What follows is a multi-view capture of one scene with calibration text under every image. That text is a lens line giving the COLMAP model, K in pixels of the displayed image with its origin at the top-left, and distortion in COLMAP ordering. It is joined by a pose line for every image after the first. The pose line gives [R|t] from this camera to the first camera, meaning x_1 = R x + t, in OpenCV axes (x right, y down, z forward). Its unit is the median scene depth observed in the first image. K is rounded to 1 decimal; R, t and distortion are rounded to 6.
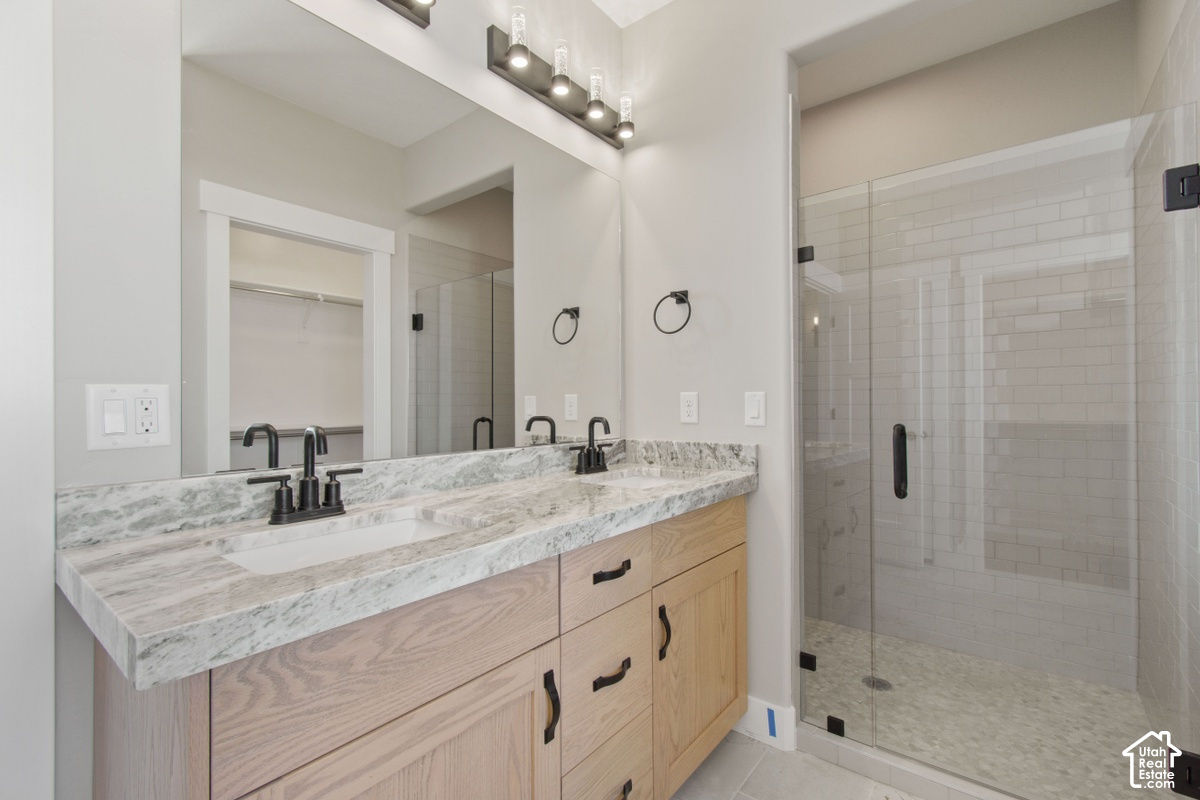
lens RADIAL K [[540.5, 0, 607.0], [0, 540.5, 403.7], [0, 0, 1]] dist [0.007926, -0.003116]
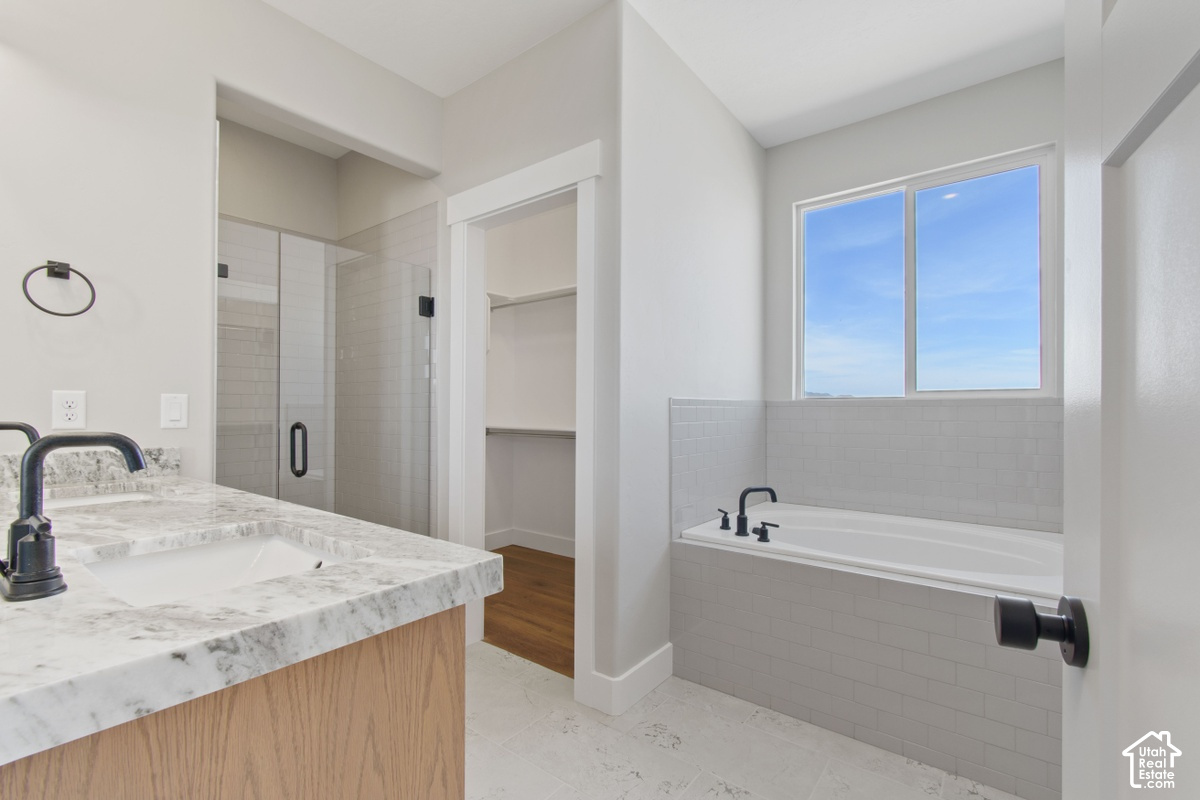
lens RADIAL K [[540.5, 0, 605.5], [0, 540.5, 404.7], [0, 0, 1]] dist [0.007926, -0.003116]
pose [[0.002656, 0.011156, 0.999934, -0.712764], [-0.003332, 0.999932, -0.011147, 0.006326], [-0.999991, -0.003302, 0.002693, 0.210810]]
